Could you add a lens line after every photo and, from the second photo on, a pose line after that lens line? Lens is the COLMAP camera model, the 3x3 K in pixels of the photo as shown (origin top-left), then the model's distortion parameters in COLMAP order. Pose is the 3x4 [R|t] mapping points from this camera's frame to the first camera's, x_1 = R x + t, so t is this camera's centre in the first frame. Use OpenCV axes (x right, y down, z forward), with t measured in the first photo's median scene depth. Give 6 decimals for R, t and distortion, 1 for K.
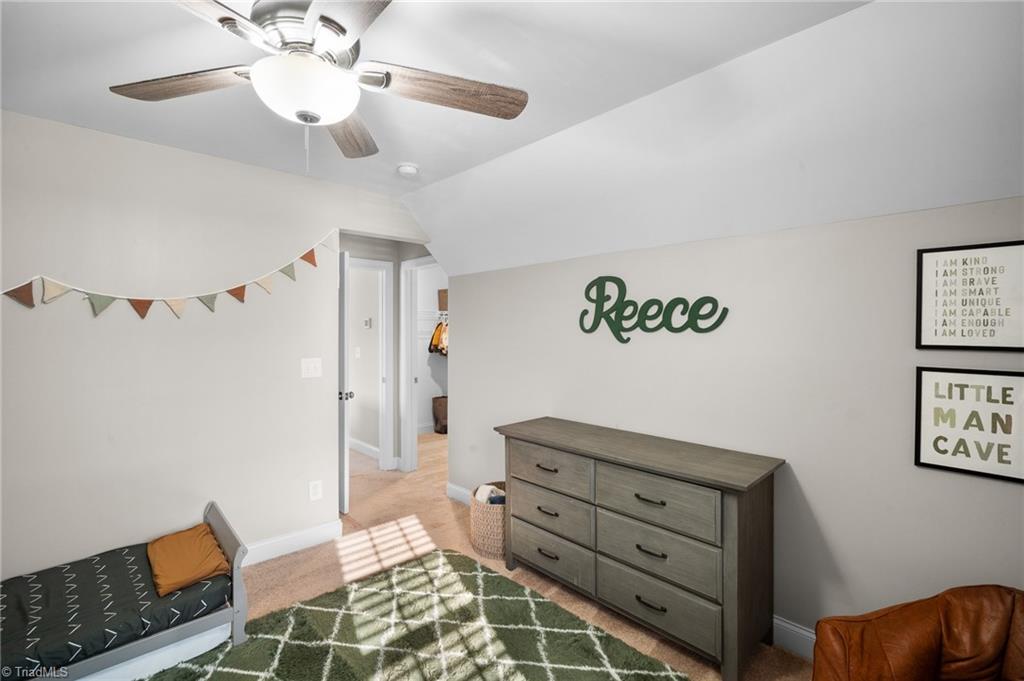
lens RADIAL K [[454.3, 0, 510.1], [0, 454.3, 337.2], [0, 0, 1]] dist [-0.002150, 0.000077]
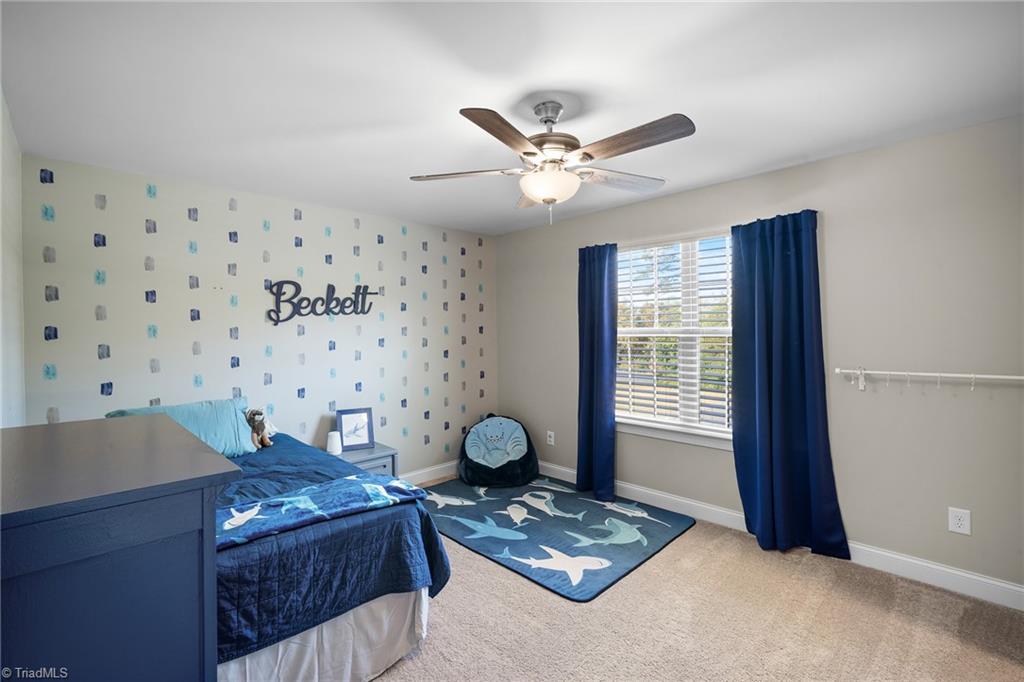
lens RADIAL K [[454.3, 0, 510.1], [0, 454.3, 337.7], [0, 0, 1]] dist [-0.002150, 0.000077]
pose [[-0.028562, -0.005556, 0.999577, -1.534860], [0.031109, 0.999495, 0.006444, 0.092674], [-0.999108, 0.031280, -0.028375, 0.243431]]
